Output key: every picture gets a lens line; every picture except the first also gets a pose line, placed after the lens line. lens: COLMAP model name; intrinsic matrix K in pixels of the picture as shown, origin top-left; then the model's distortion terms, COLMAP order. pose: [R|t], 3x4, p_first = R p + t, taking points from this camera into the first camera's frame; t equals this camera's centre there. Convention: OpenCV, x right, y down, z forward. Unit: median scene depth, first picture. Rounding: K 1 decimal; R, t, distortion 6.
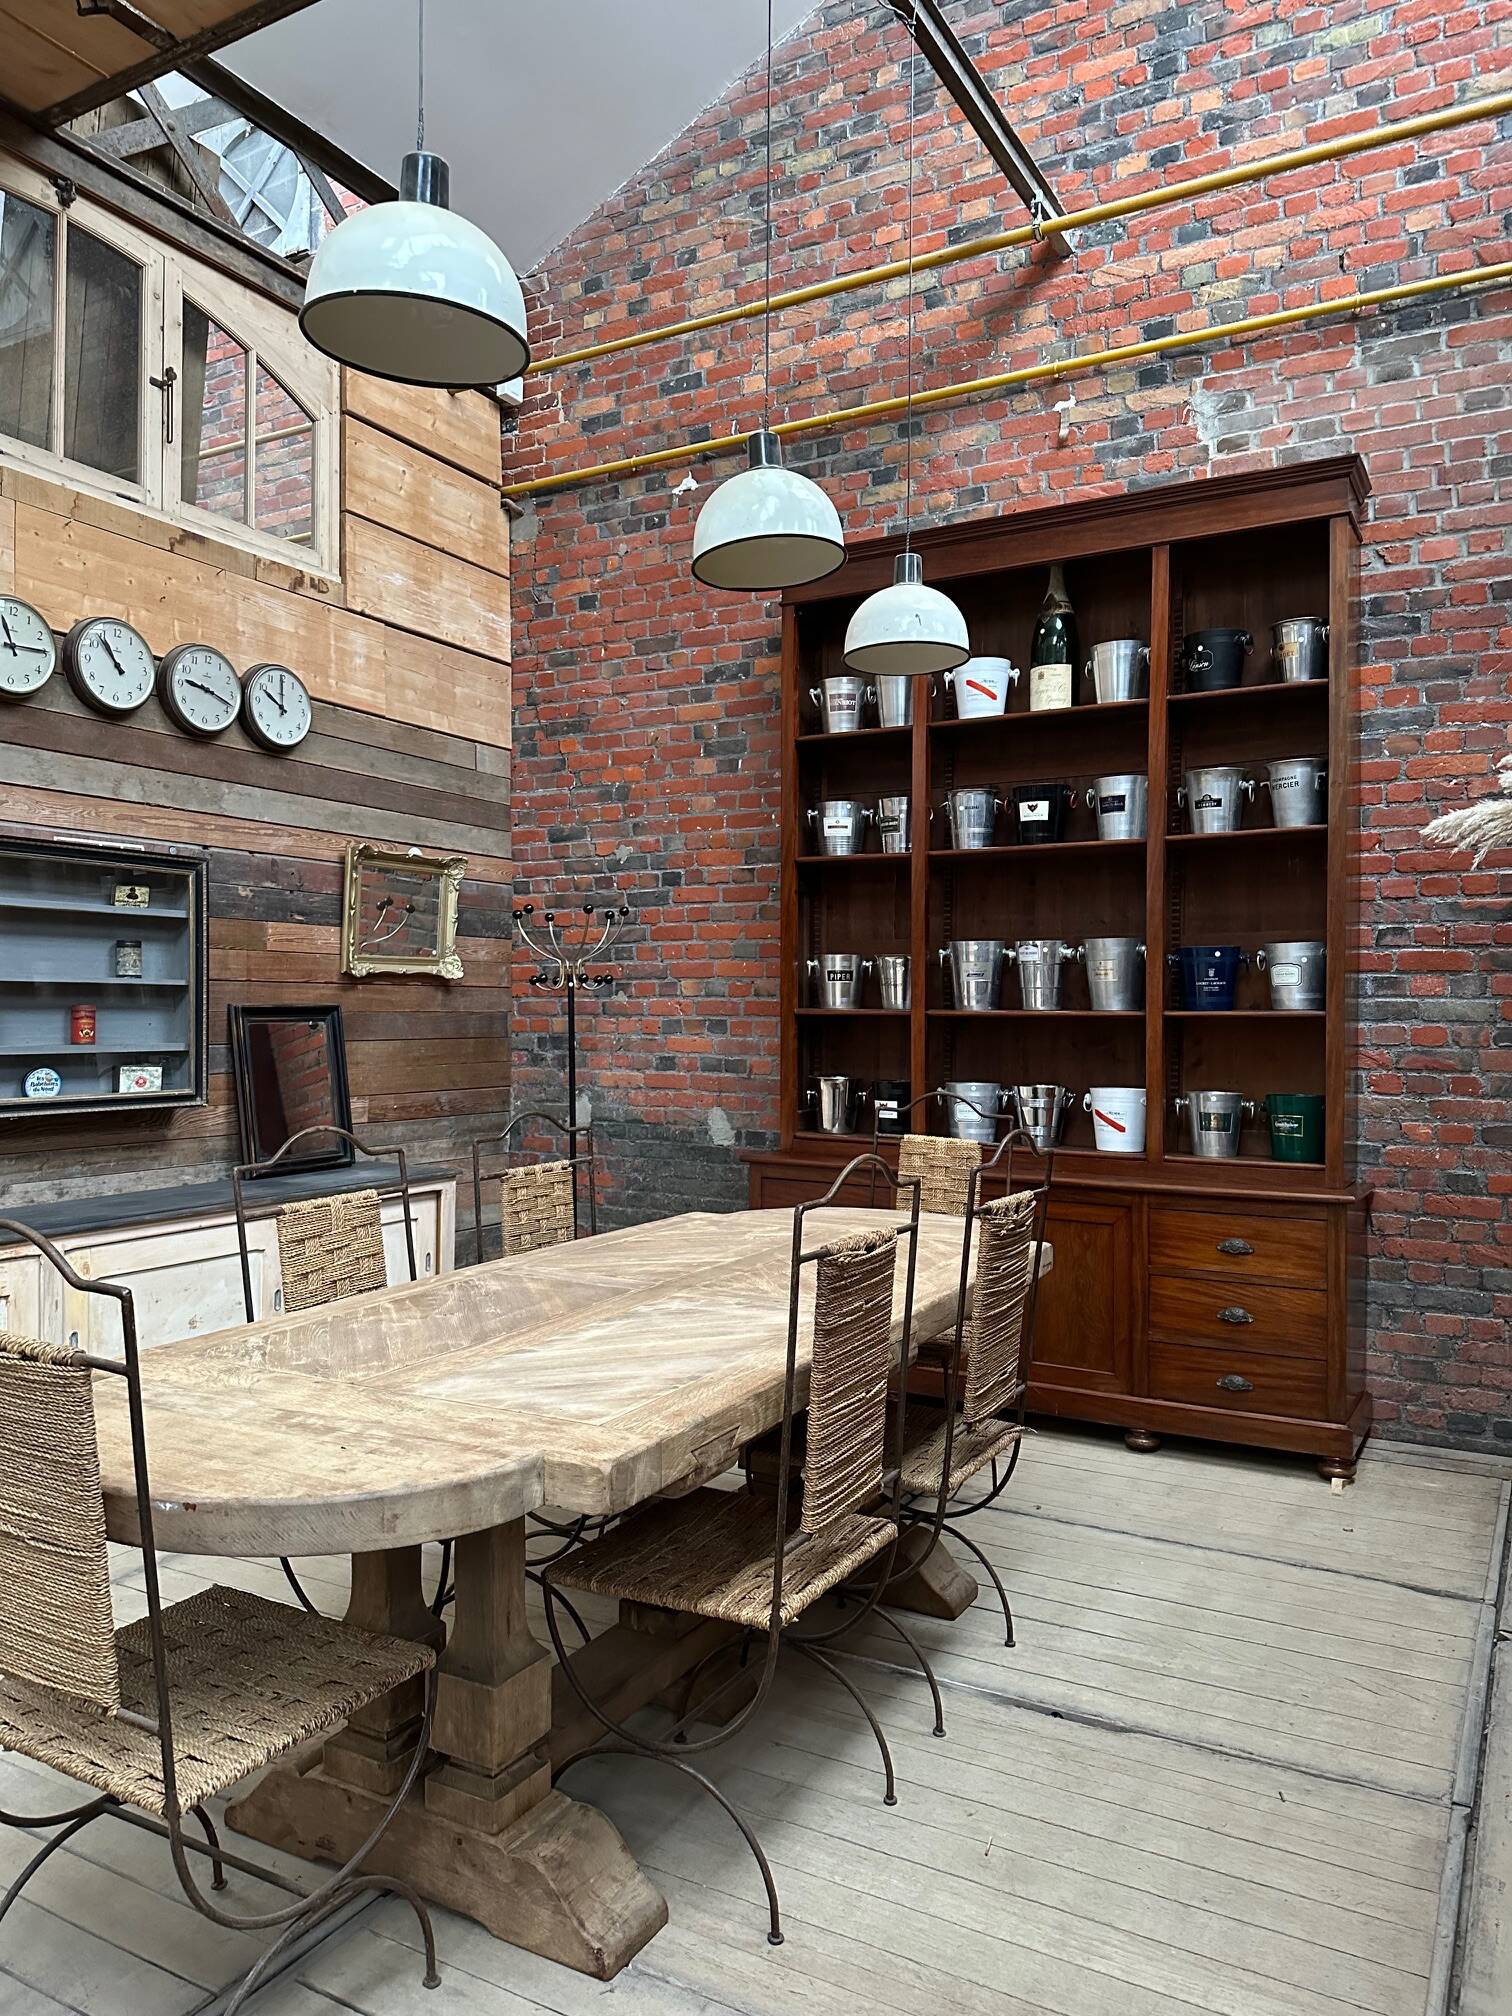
lens RADIAL K [[1423.8, 0, 746.5], [0, 1423.8, 1014.5], [0, 0, 1]] dist [0.030276, -0.033218]
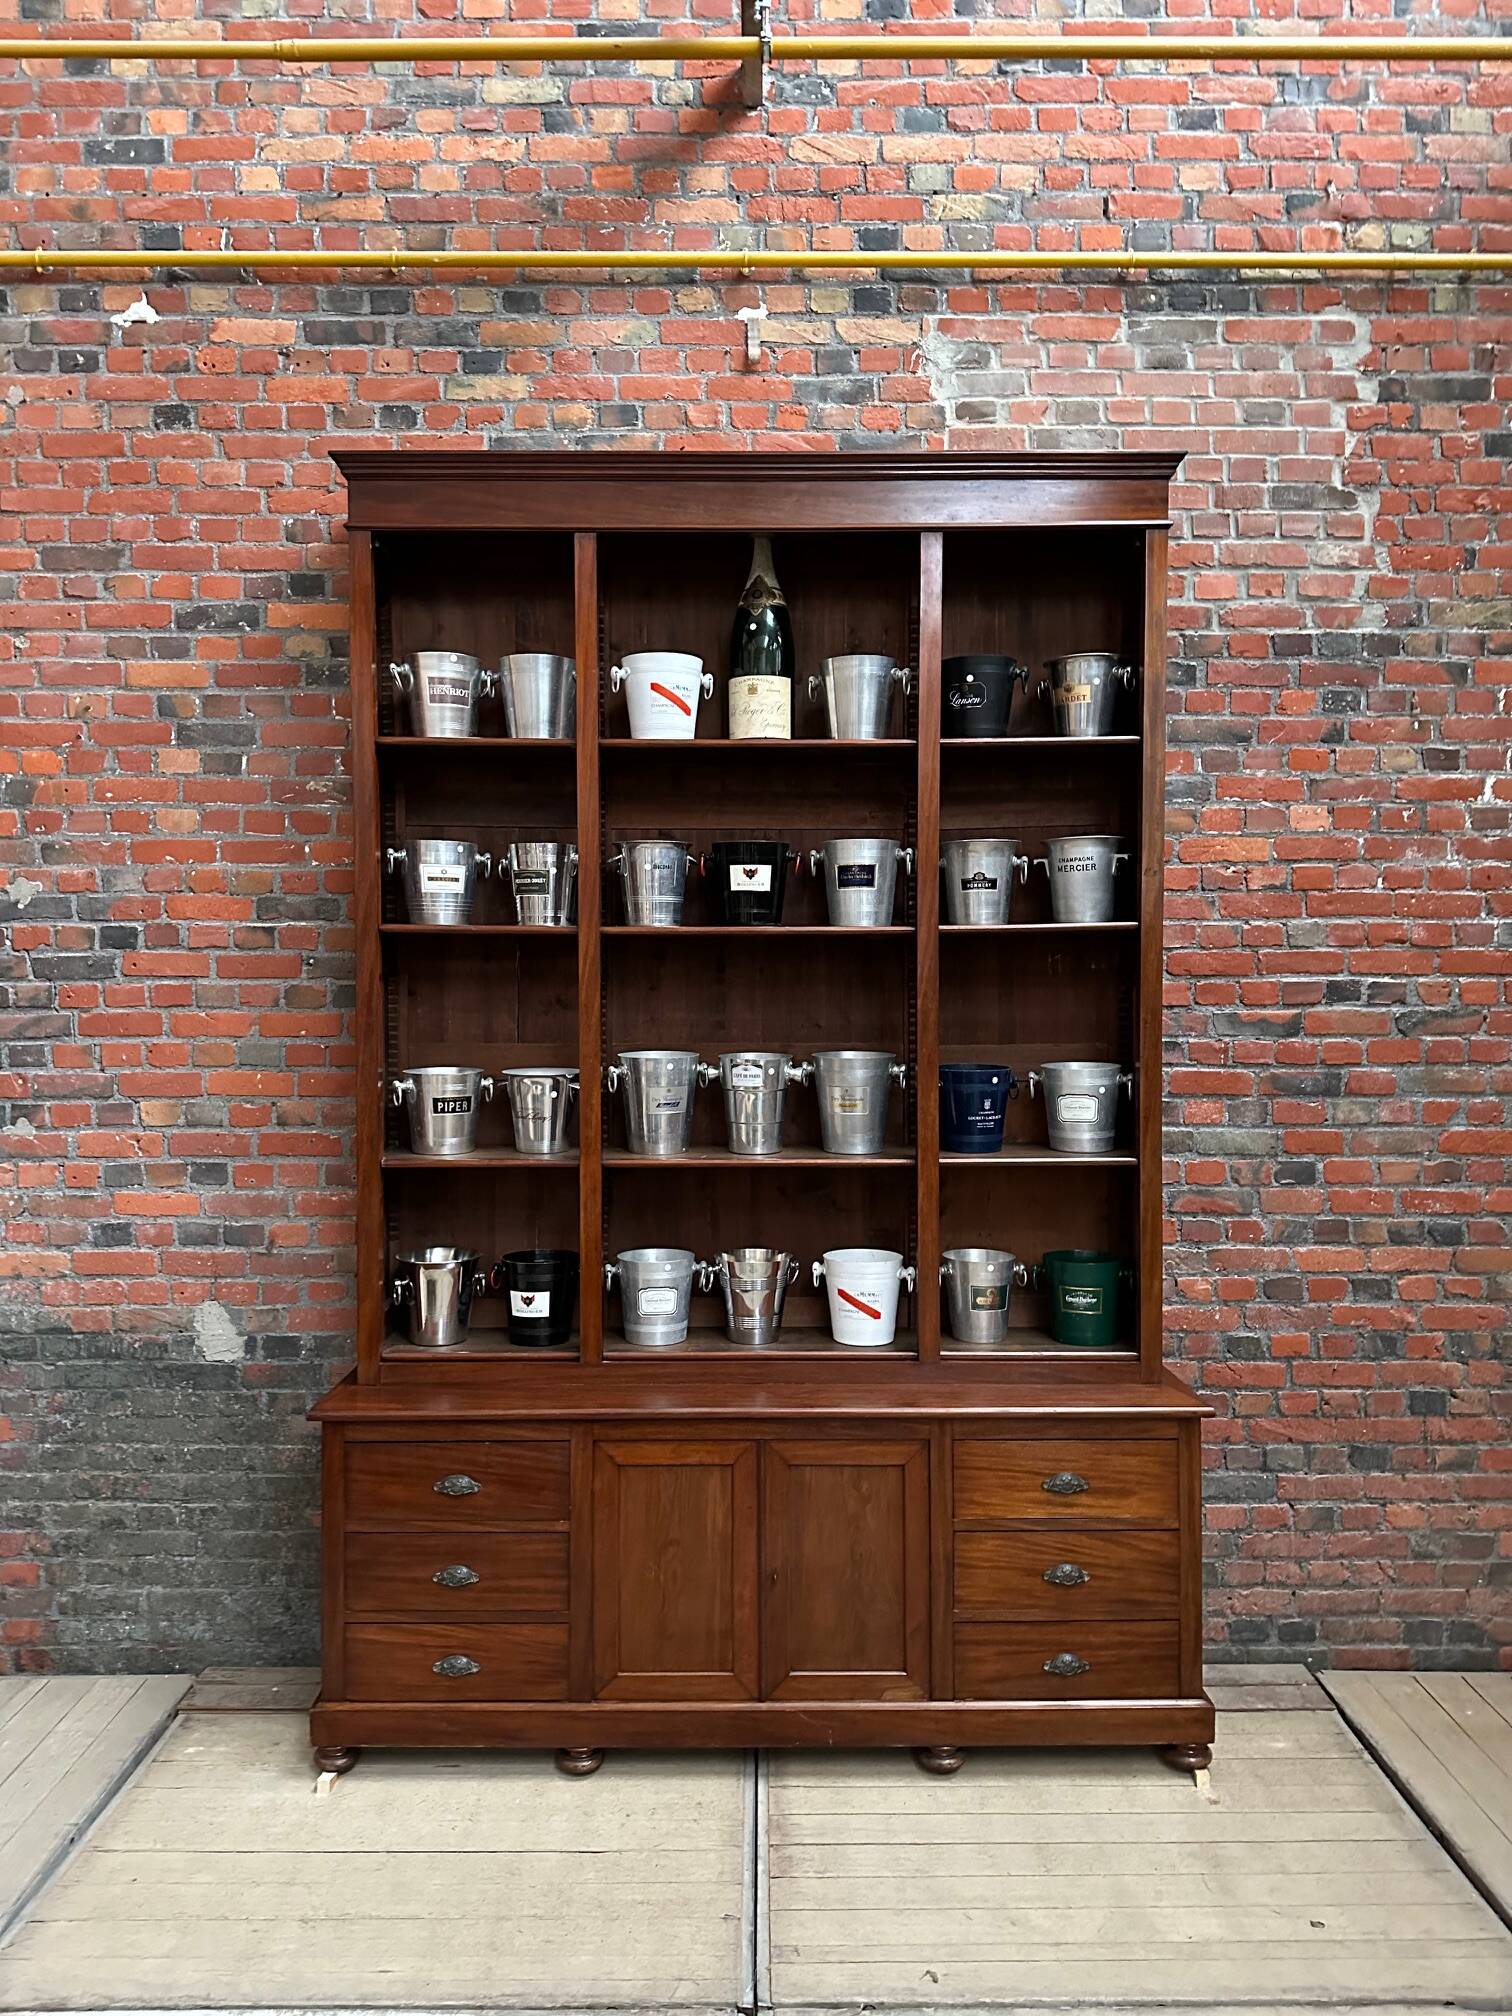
lens RADIAL K [[1423.8, 0, 750.7], [0, 1423.8, 1008.2], [0, 0, 1]] dist [0.030276, -0.033218]
pose [[0.867866, -0.016644, 0.496519, -0.152954], [0.008313, 0.999785, 0.018983, -0.091920], [-0.496729, -0.012347, 0.867818, 0.384562]]
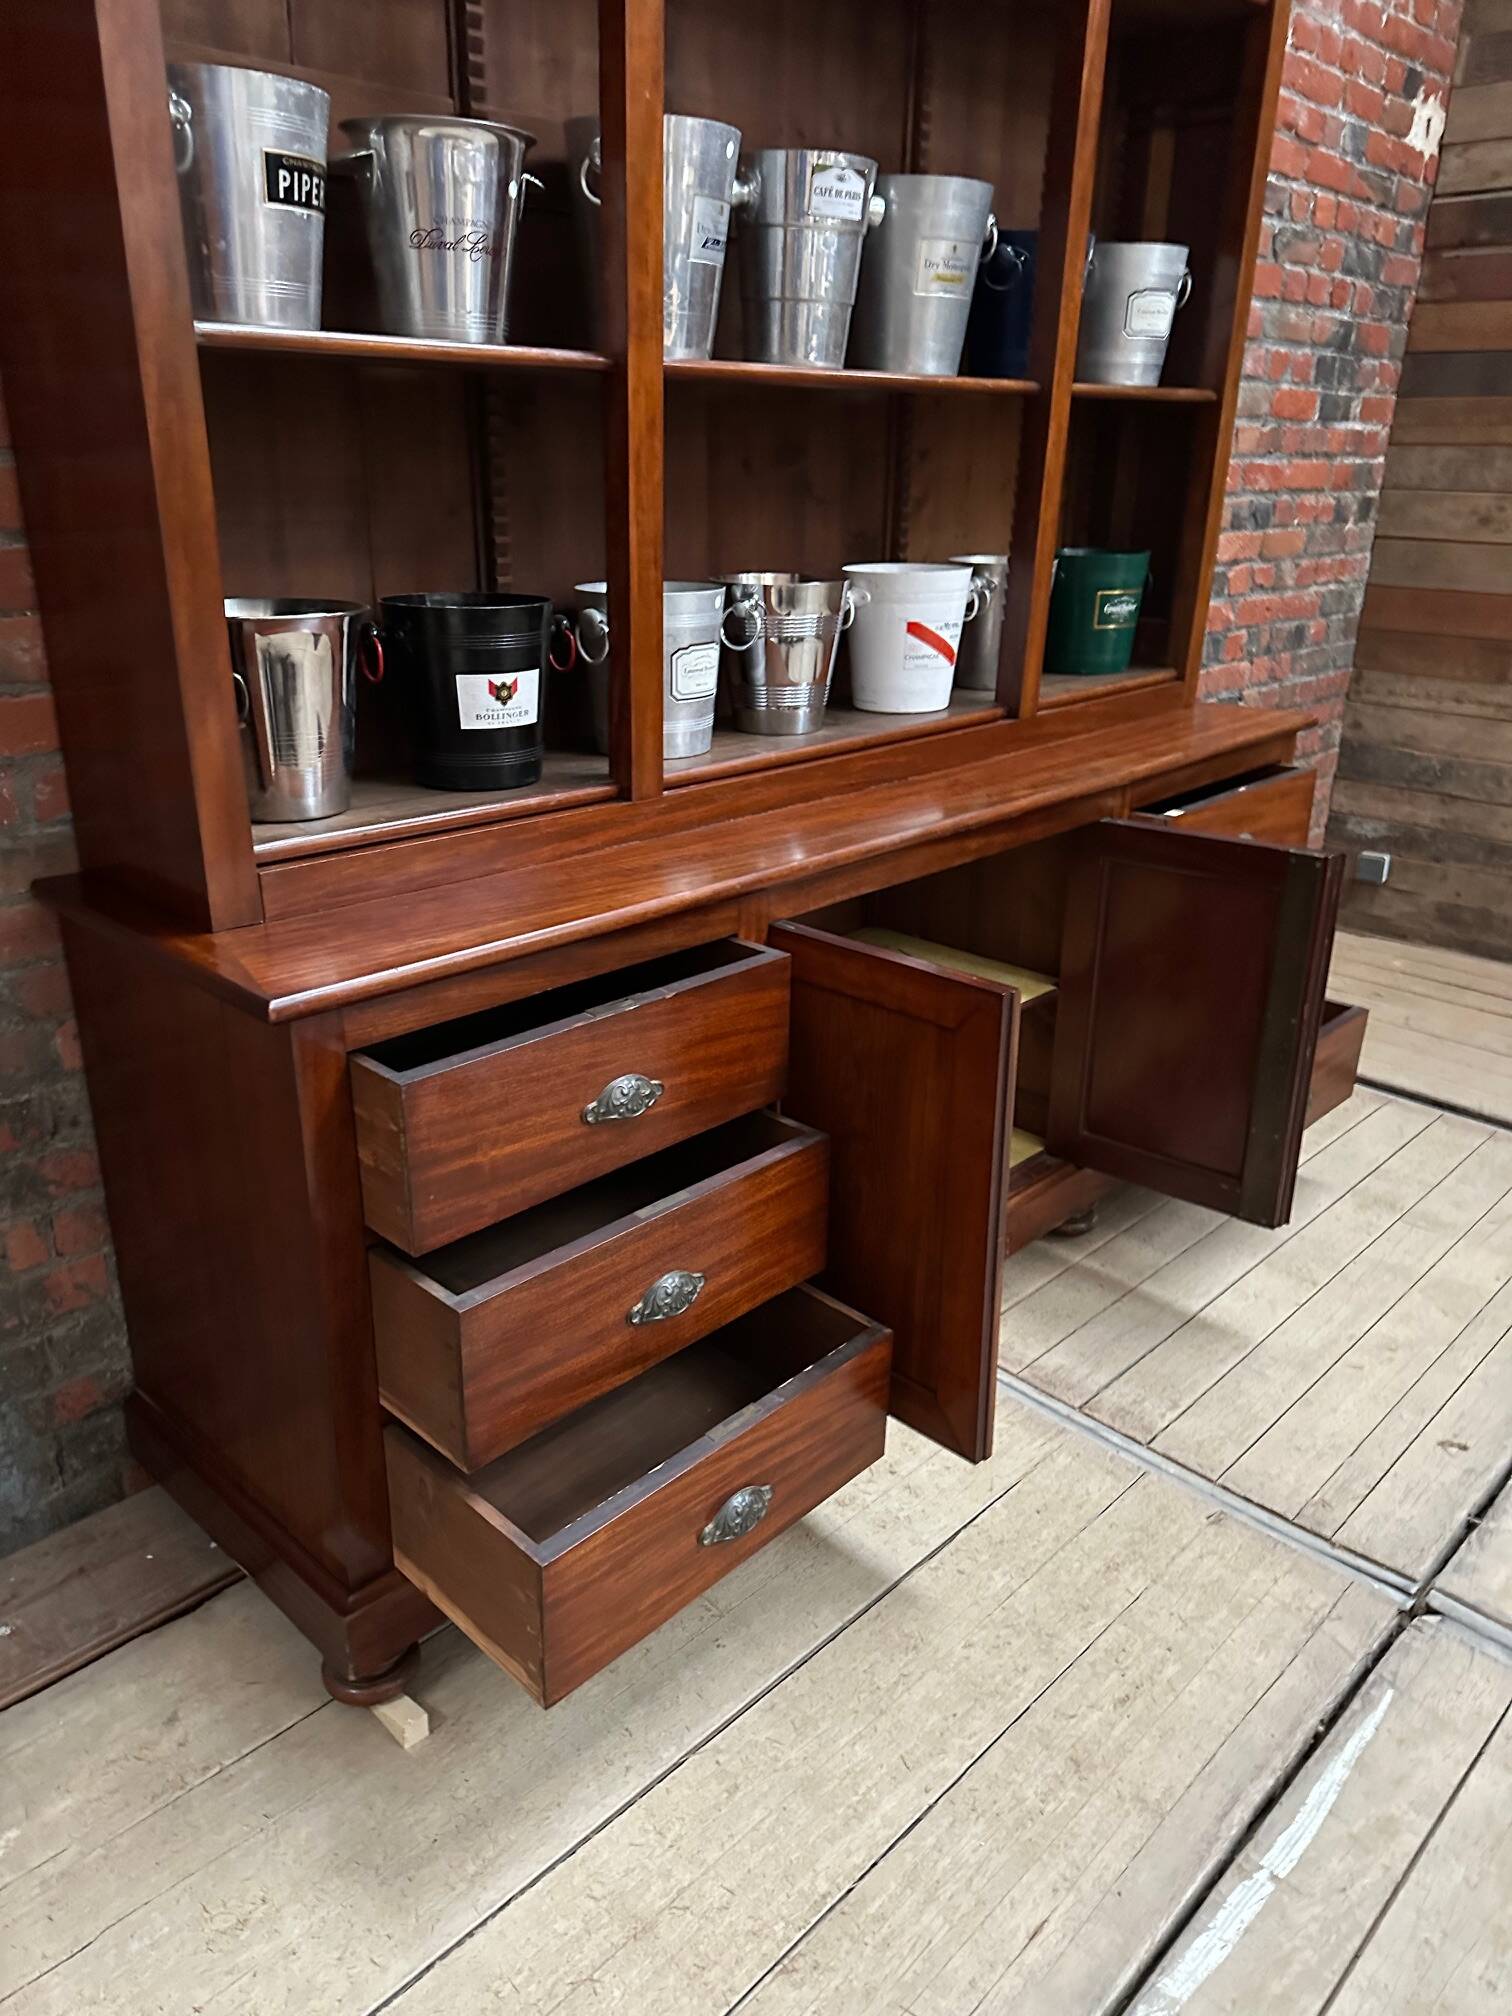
lens RADIAL K [[1423.8, 0, 758.6], [0, 1423.8, 999.0], [0, 0, 1]] dist [0.030276, -0.033218]
pose [[0.249211, -0.357288, 0.900133, -0.207924], [-0.013990, 0.928033, 0.372236, 0.010975], [-0.968348, -0.105358, 0.226277, 0.922945]]
